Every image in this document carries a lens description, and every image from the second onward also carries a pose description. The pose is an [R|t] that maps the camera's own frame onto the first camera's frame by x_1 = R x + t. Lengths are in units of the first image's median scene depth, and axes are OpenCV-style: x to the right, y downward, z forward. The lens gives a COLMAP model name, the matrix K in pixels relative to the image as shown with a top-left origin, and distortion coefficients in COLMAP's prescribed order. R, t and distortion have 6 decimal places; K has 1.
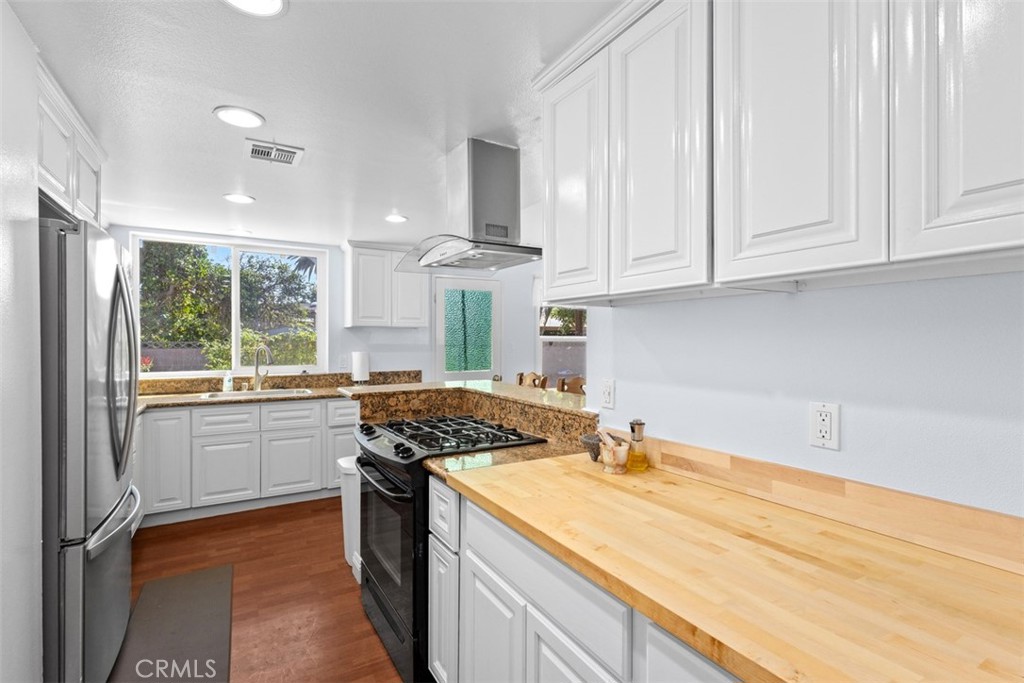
lens RADIAL K [[475.9, 0, 513.5], [0, 475.9, 342.9], [0, 0, 1]] dist [0.004122, -0.000192]
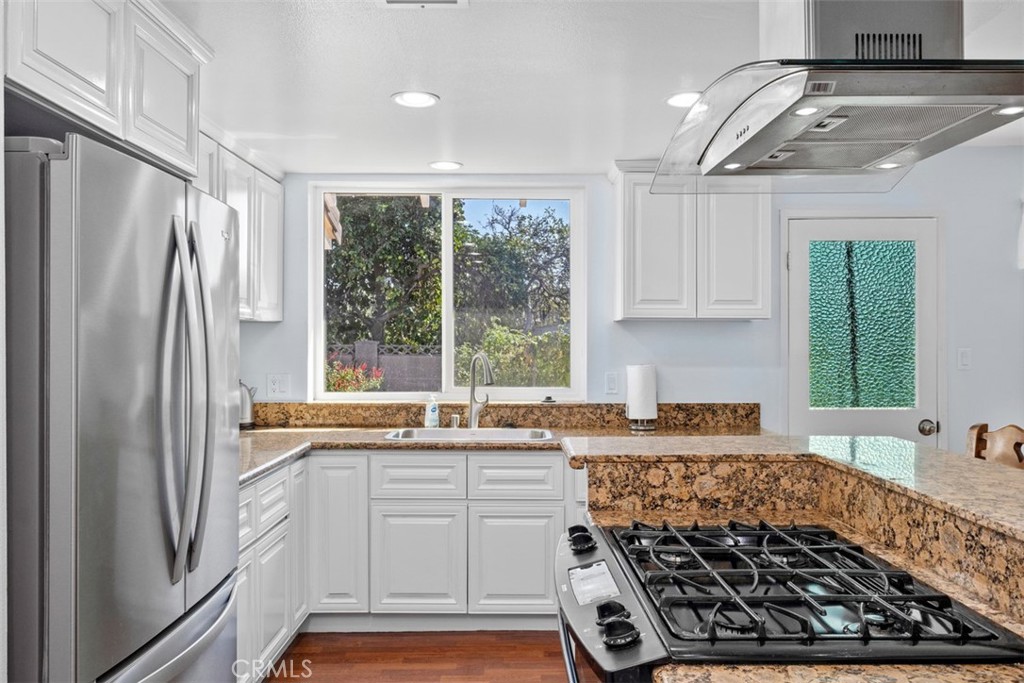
lens RADIAL K [[799.1, 0, 517.4], [0, 799.1, 337.0], [0, 0, 1]] dist [0.000235, 0.003154]
pose [[0.865188, -0.002758, -0.501441, 0.013259], [-0.004171, 0.999911, -0.012695, -0.001791], [0.501431, 0.013075, 0.865099, 0.165058]]
